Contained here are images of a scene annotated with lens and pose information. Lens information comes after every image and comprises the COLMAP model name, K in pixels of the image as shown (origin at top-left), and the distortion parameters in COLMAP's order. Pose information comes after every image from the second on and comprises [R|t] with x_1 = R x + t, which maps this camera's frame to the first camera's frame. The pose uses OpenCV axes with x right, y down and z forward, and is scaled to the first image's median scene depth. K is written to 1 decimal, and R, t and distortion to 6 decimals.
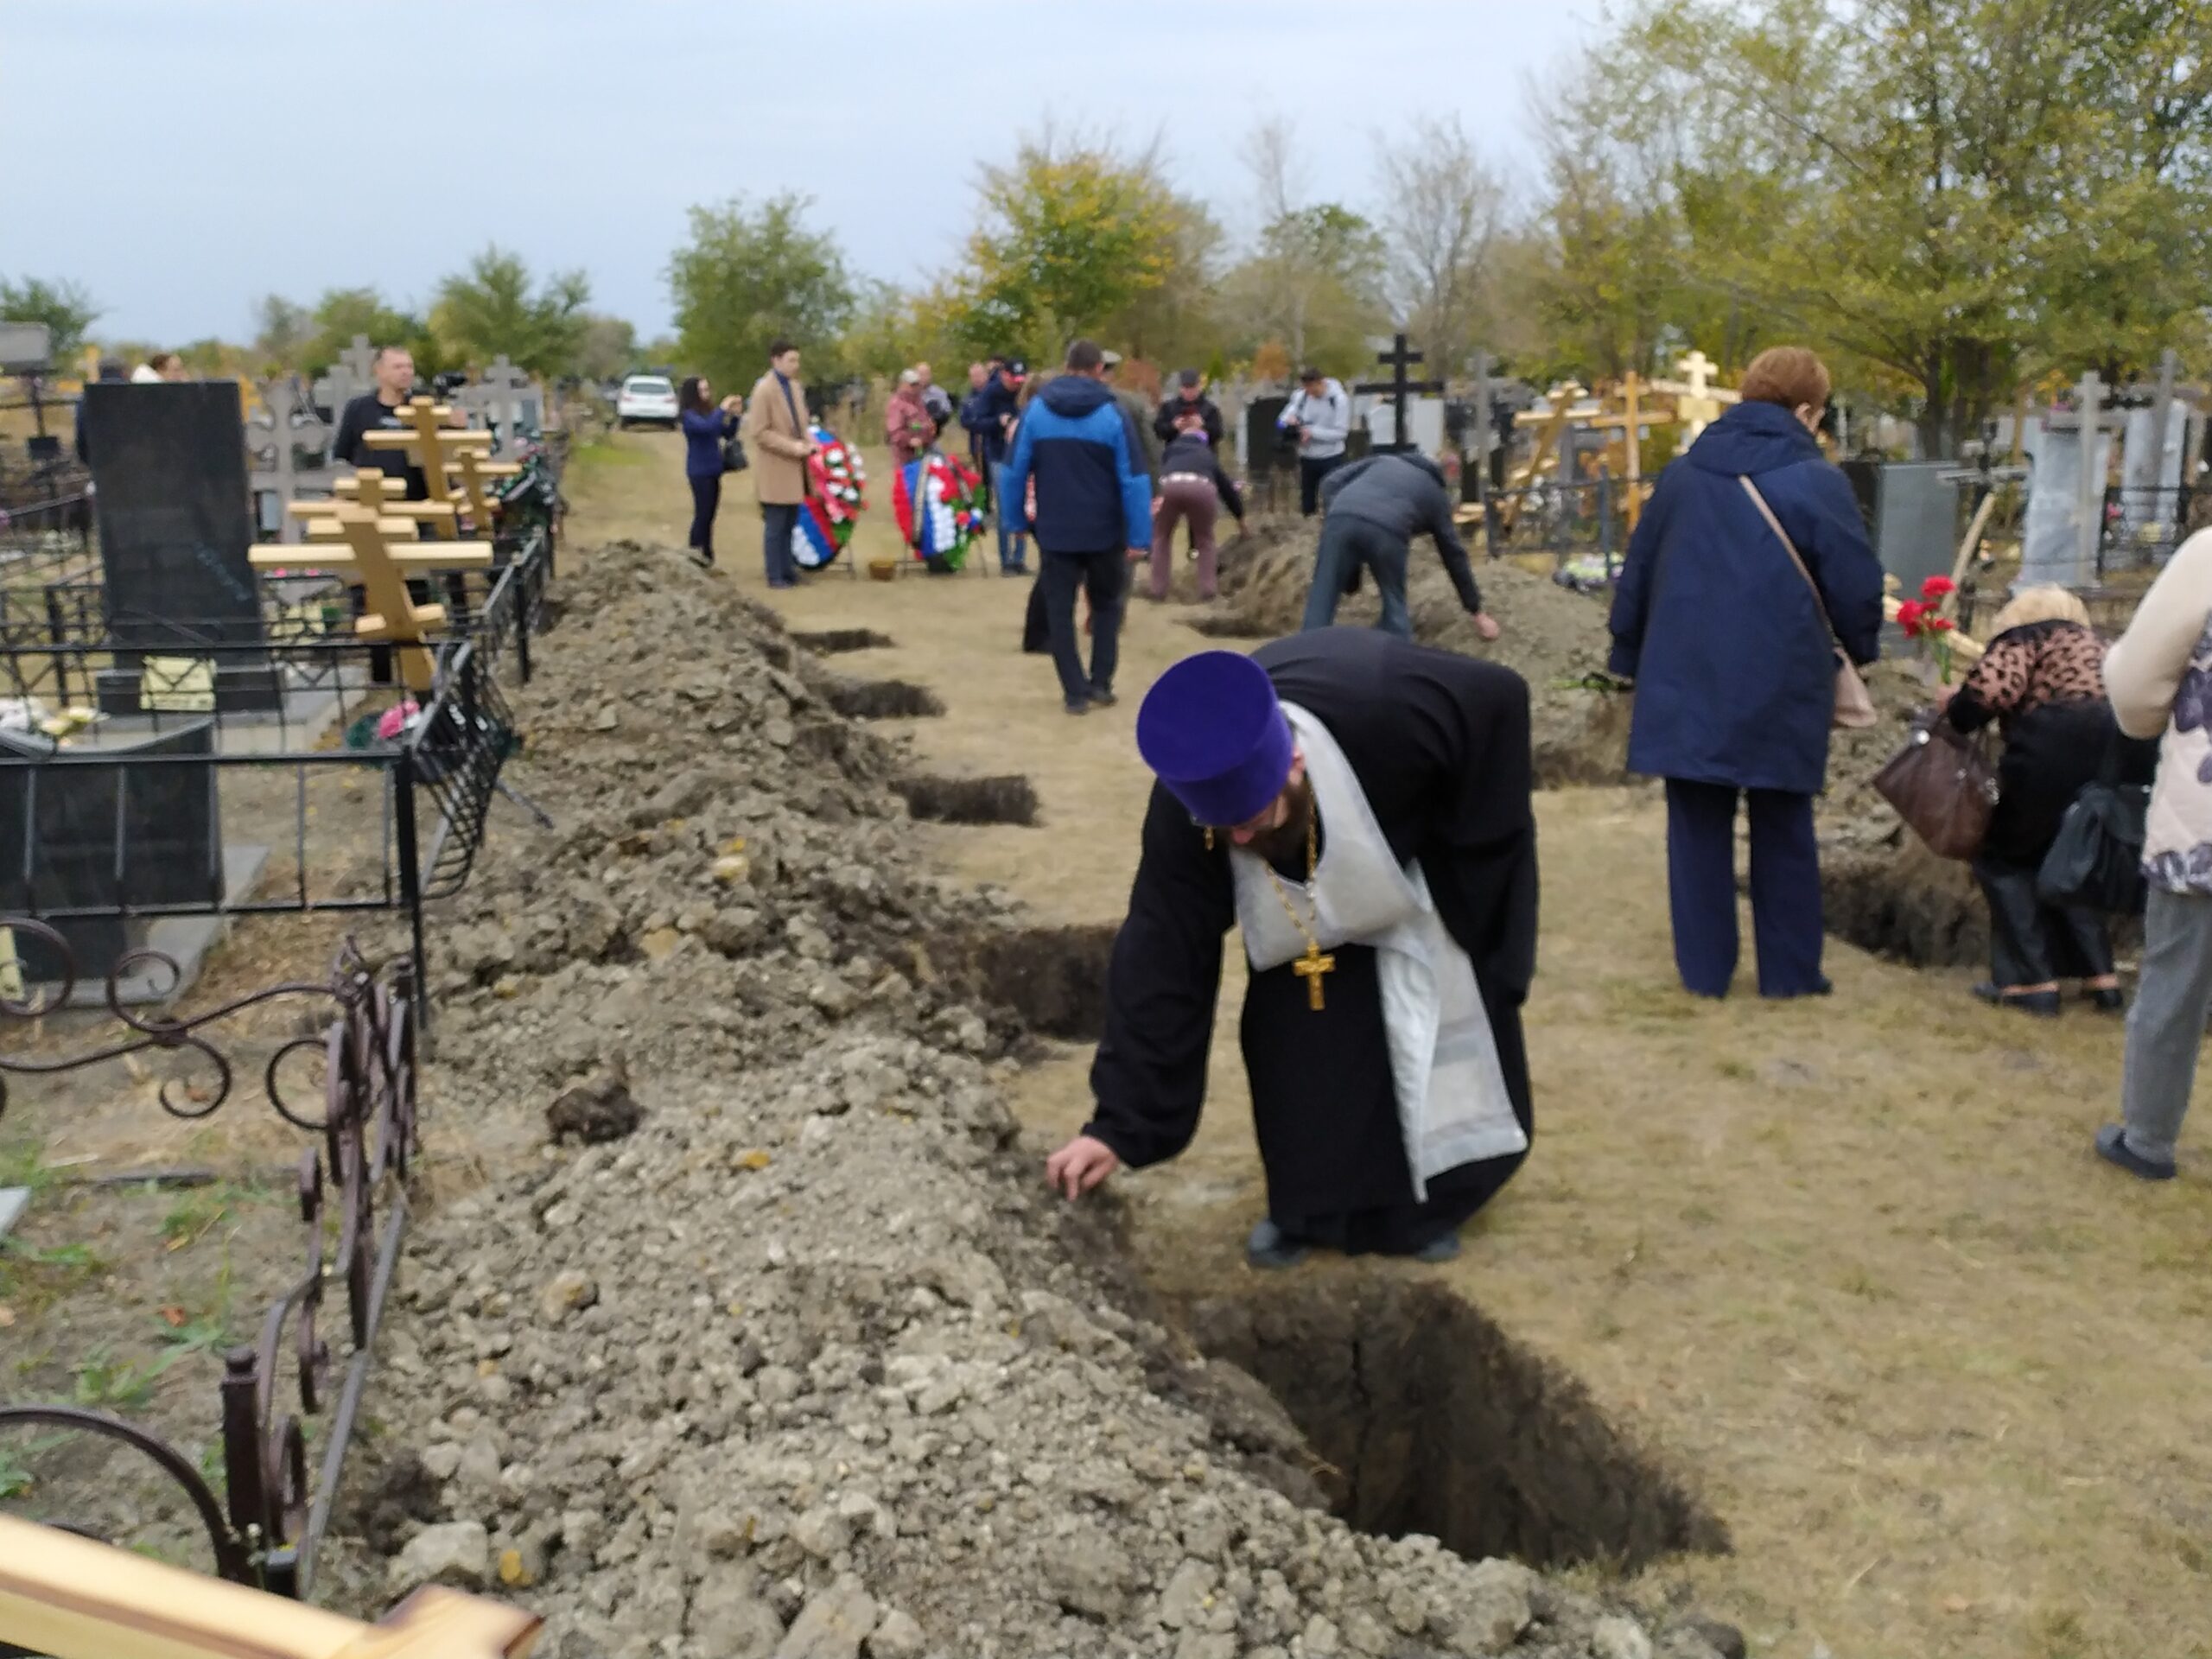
lens RADIAL K [[2256.3, 0, 1074.1], [0, 2256.3, 879.4], [0, 0, 1]] dist [0.020906, 0.032325]
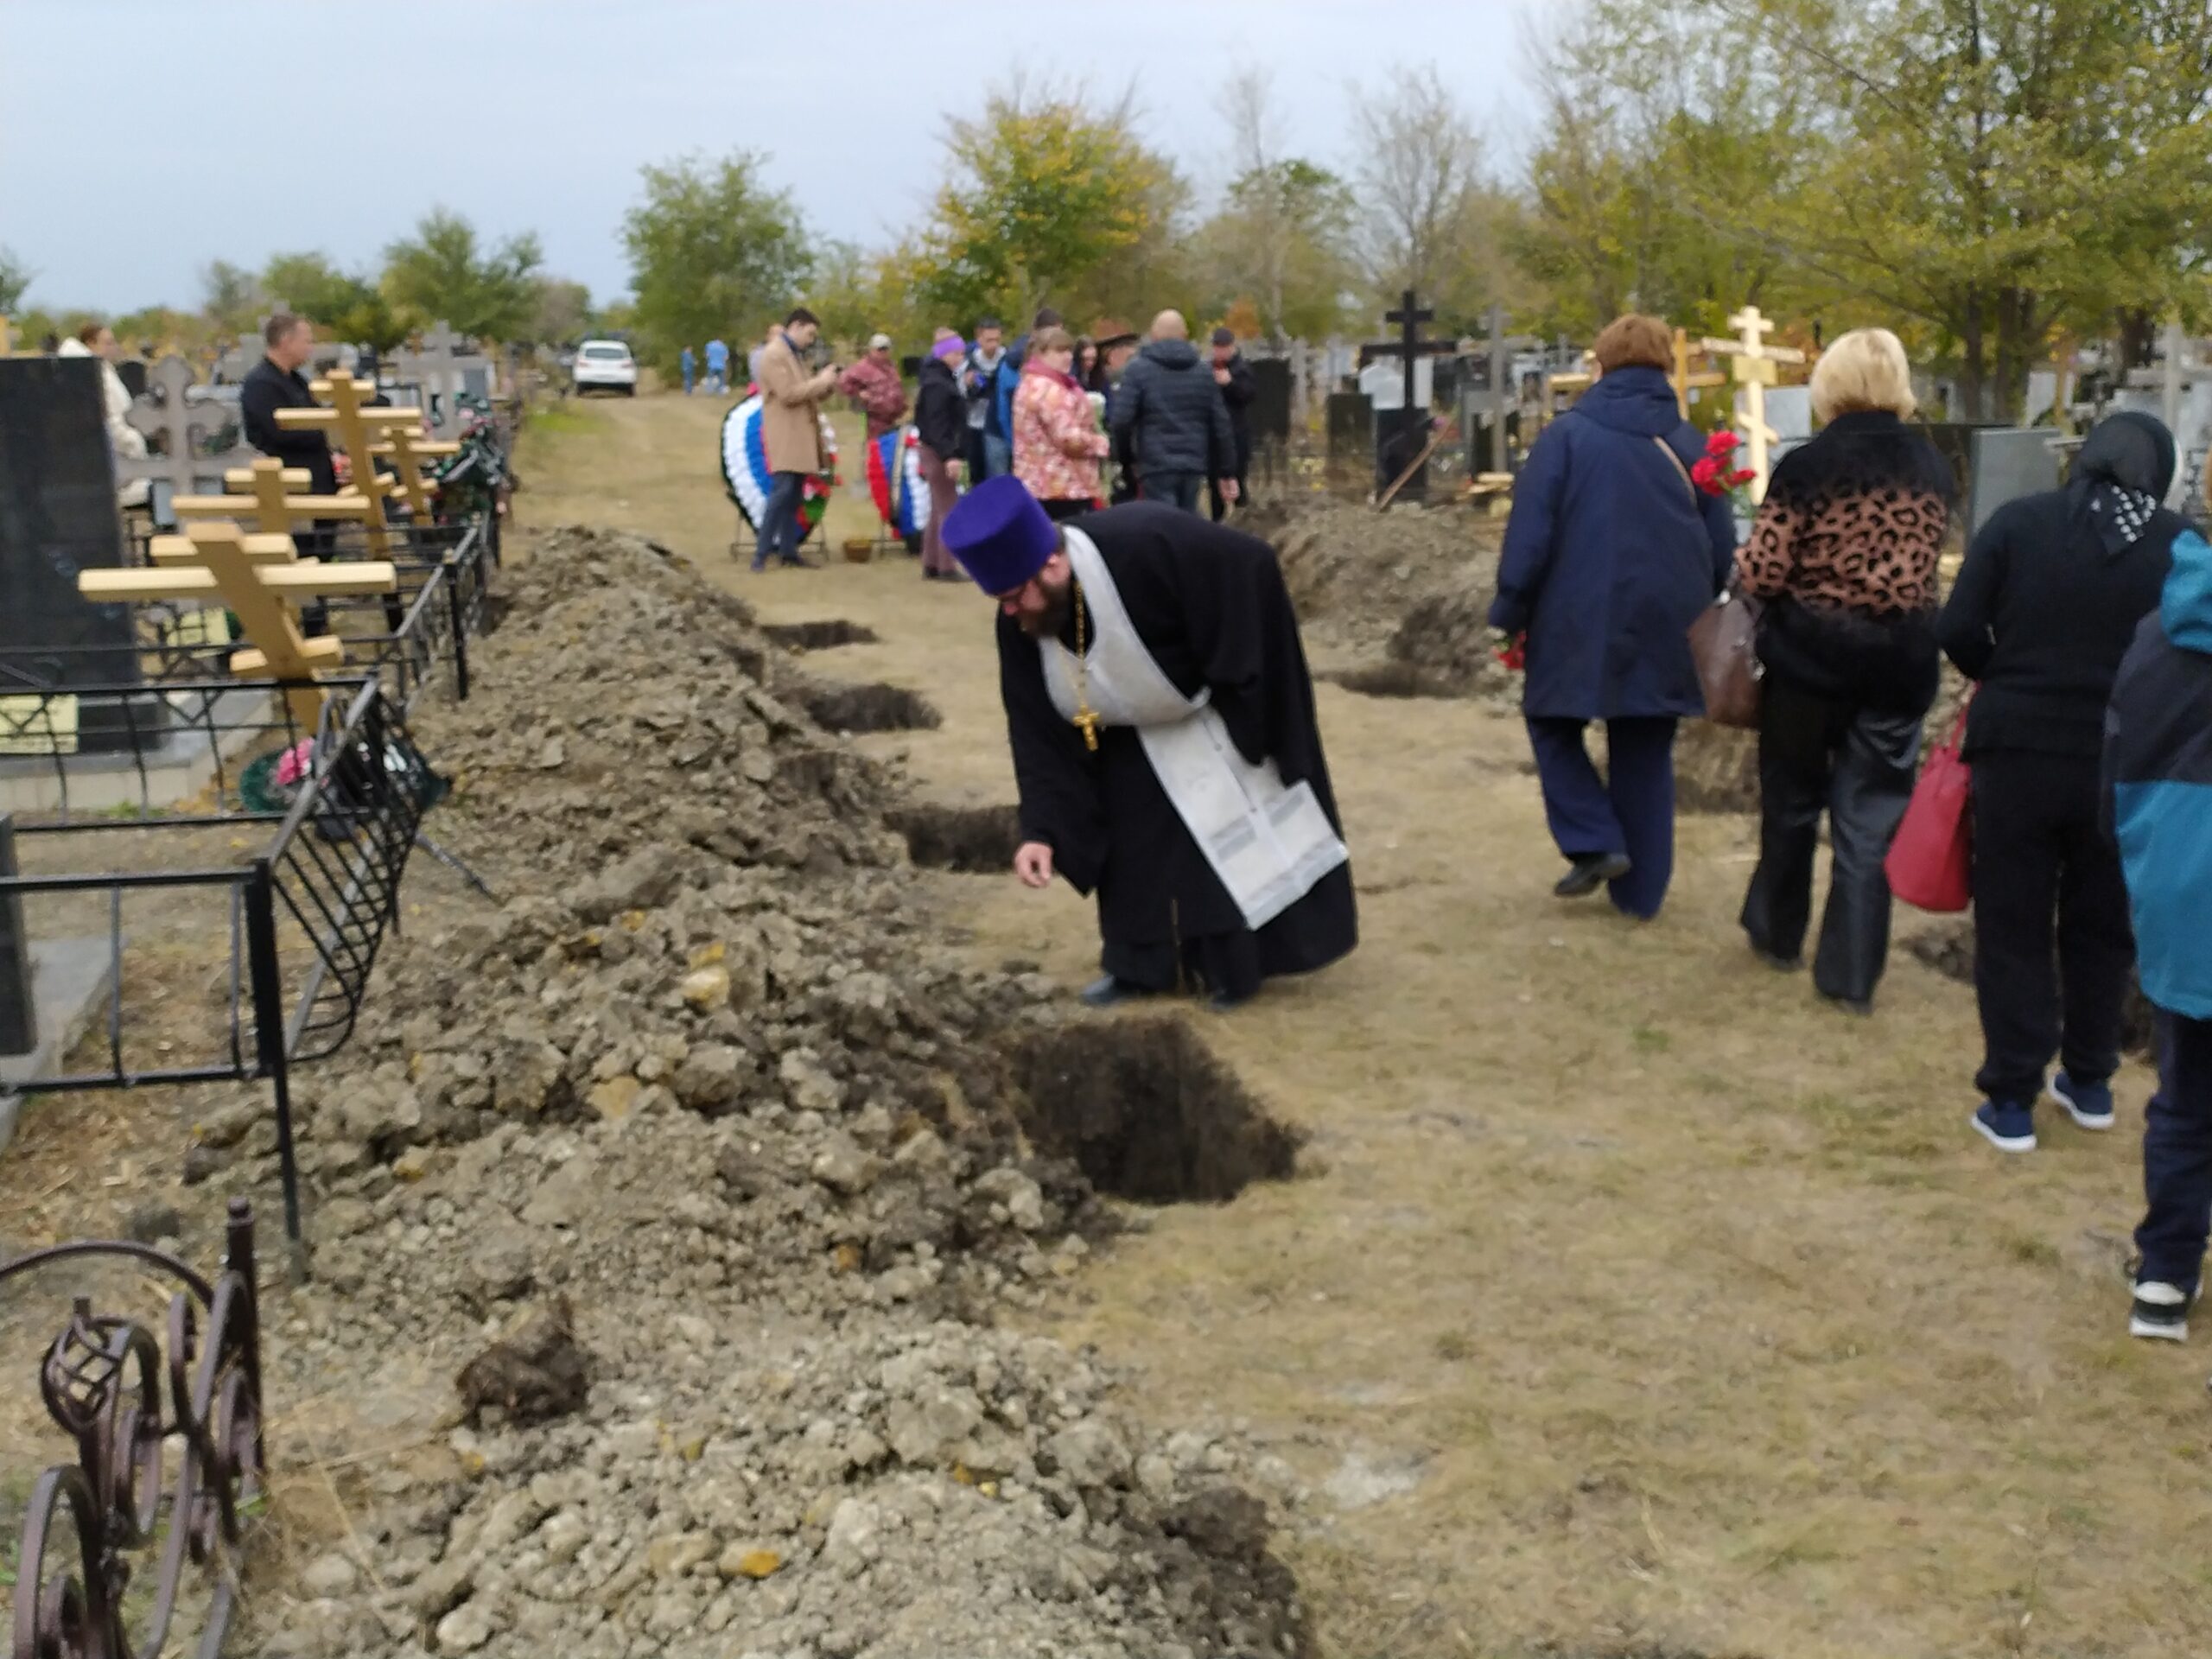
lens RADIAL K [[2256.3, 0, 1074.1], [0, 2256.3, 879.4], [0, 0, 1]] dist [0.020906, 0.032325]
pose [[0.999823, -0.011577, 0.014831, -0.025524], [0.011331, 0.999799, 0.016552, -0.036416], [-0.015019, -0.016381, 0.999753, 0.155033]]
